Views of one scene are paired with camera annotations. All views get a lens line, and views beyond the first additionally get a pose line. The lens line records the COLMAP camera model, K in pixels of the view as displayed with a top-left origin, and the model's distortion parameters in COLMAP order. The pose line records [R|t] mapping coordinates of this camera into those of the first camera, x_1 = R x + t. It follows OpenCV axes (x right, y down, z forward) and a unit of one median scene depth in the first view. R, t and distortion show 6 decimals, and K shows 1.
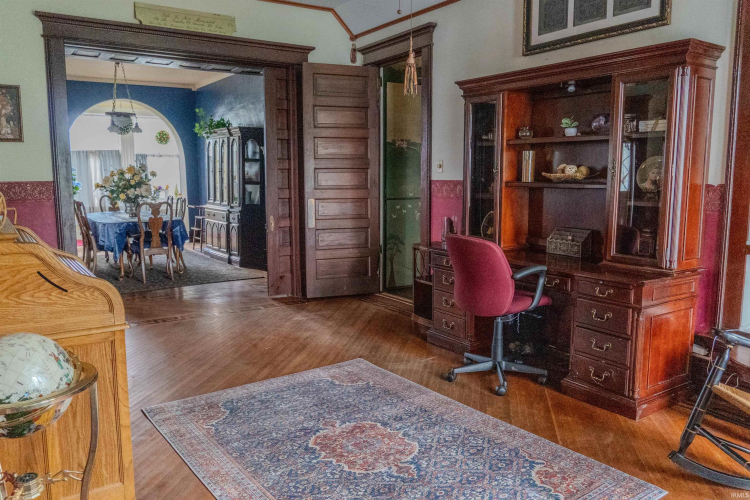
lens RADIAL K [[601.3, 0, 373.4], [0, 601.3, 251.4], [0, 0, 1]] dist [0.001390, -0.012744]
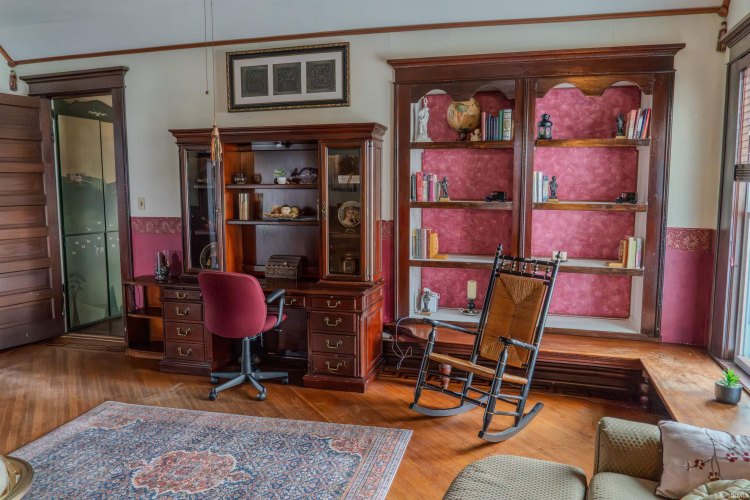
lens RADIAL K [[601.3, 0, 374.7], [0, 601.3, 250.6], [0, 0, 1]] dist [0.001390, -0.012744]
pose [[0.750646, -0.076038, 0.656314, -0.366962], [0.086100, 0.996143, 0.016934, -0.057674], [-0.655070, 0.043797, 0.754297, -0.067313]]
